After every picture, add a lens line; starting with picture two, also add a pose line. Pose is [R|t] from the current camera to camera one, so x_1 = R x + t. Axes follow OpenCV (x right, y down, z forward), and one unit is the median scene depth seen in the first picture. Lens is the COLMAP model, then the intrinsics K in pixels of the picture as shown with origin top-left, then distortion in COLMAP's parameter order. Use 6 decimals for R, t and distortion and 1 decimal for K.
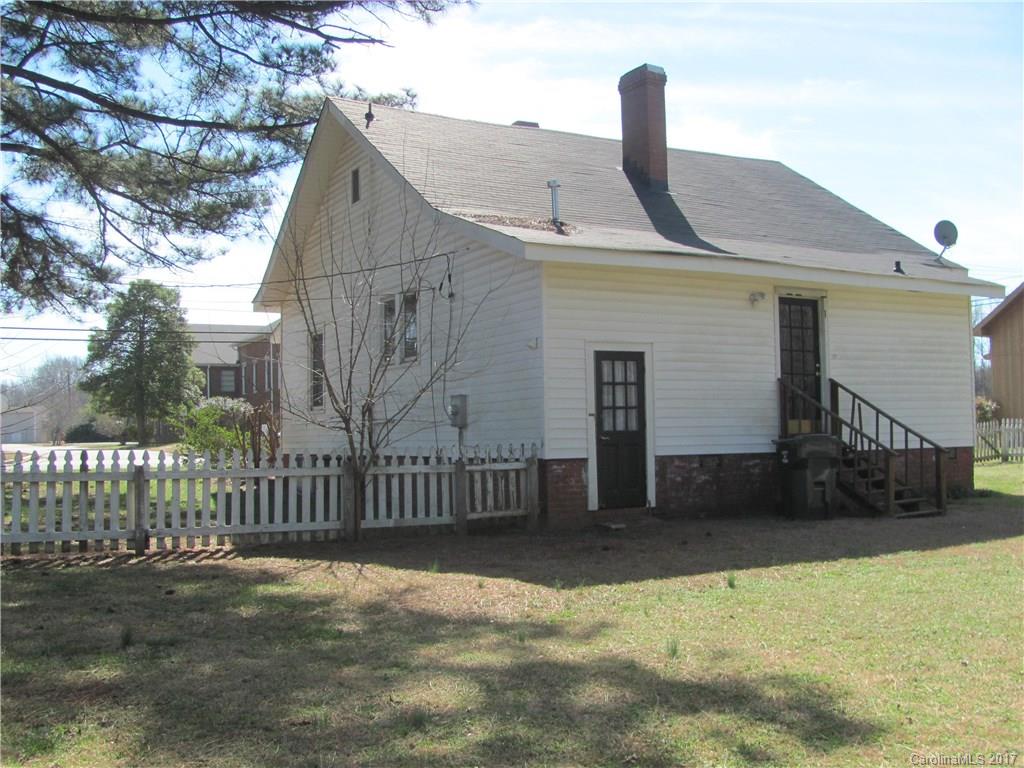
lens RADIAL K [[1062.7, 0, 512.0], [0, 1062.7, 384.0], [0, 0, 1]] dist [-0.162275, 0.000220]
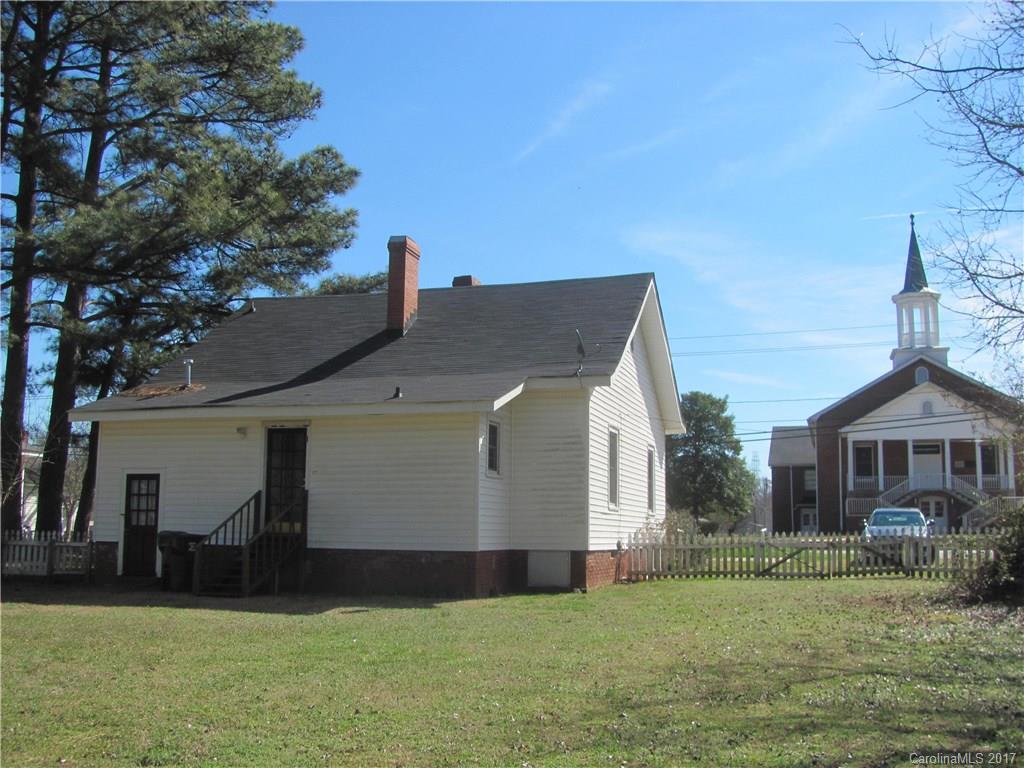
lens RADIAL K [[1062.7, 0, 512.0], [0, 1062.7, 384.0], [0, 0, 1]] dist [-0.162275, 0.000220]
pose [[0.716170, -0.079249, -0.693412, 1.538050], [0.015489, 0.995092, -0.097730, -0.004815], [0.697754, 0.059251, 0.713883, 0.288785]]
